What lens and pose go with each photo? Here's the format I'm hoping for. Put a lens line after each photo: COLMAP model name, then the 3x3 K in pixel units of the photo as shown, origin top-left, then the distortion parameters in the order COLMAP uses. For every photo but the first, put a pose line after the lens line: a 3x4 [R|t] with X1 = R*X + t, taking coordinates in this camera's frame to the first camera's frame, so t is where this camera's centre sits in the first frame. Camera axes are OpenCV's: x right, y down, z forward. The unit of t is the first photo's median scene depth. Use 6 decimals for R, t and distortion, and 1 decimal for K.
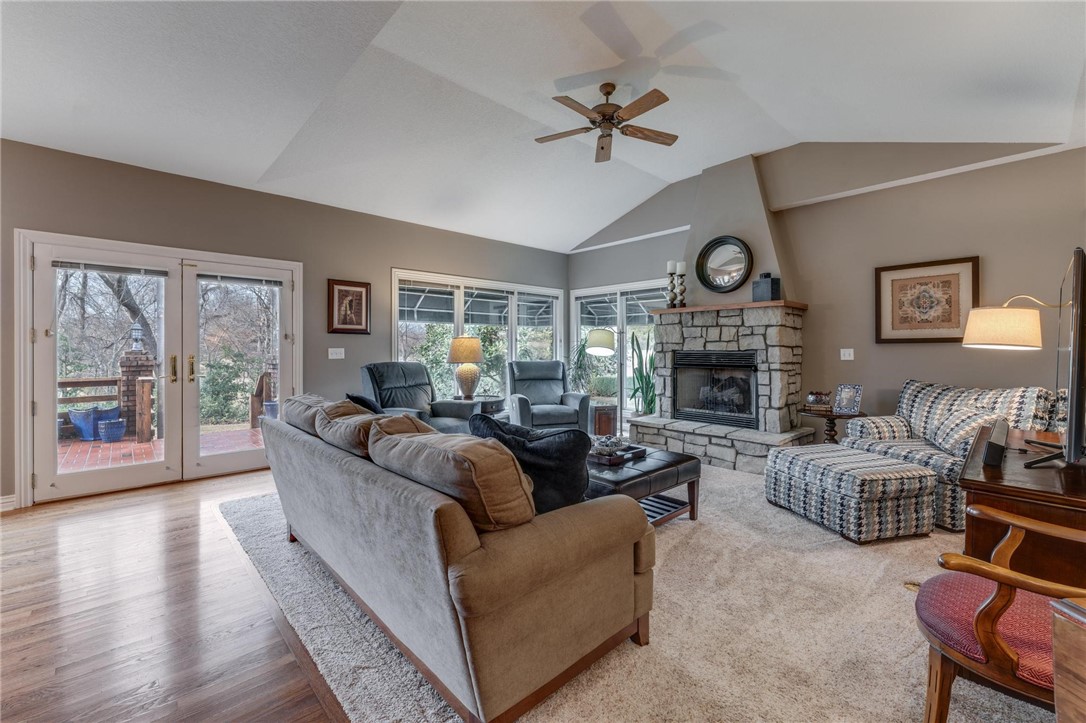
lens RADIAL K [[443.7, 0, 543.0], [0, 443.7, 361.5], [0, 0, 1]] dist [-0.002350, 0.000017]
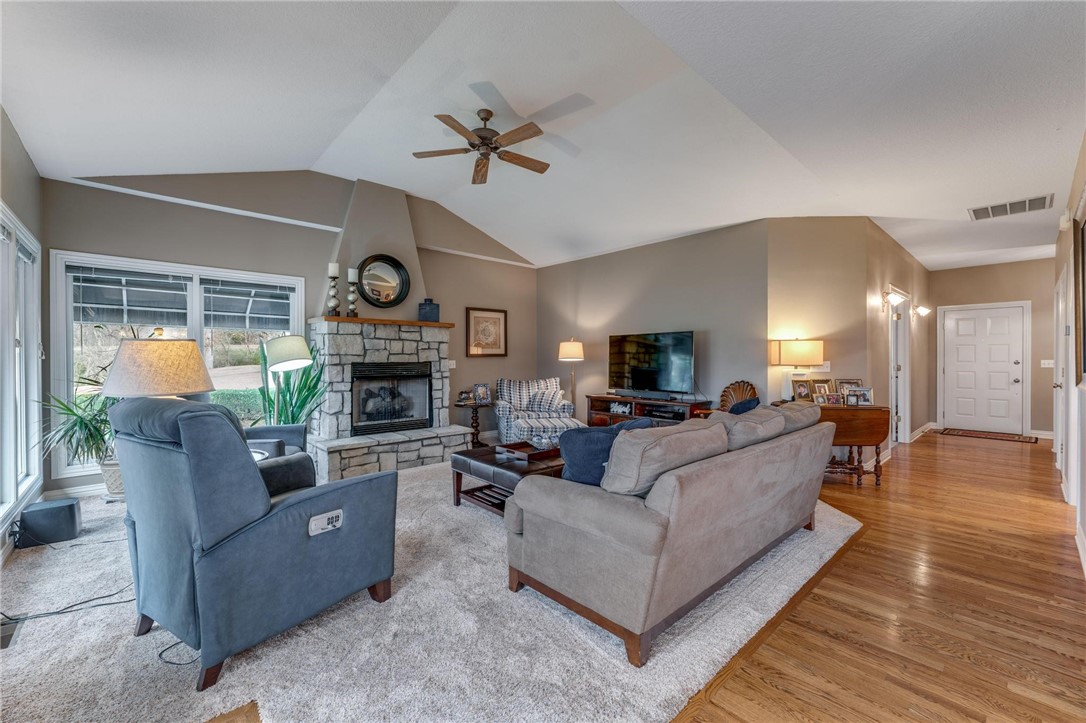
lens RADIAL K [[443.7, 0, 543.0], [0, 443.7, 361.5], [0, 0, 1]] dist [-0.002350, 0.000017]
pose [[0.017716, -0.005075, 0.999830, -0.722339], [0.029801, 0.999546, 0.004546, -0.022488], [-0.999399, 0.029715, 0.017860, 0.673014]]
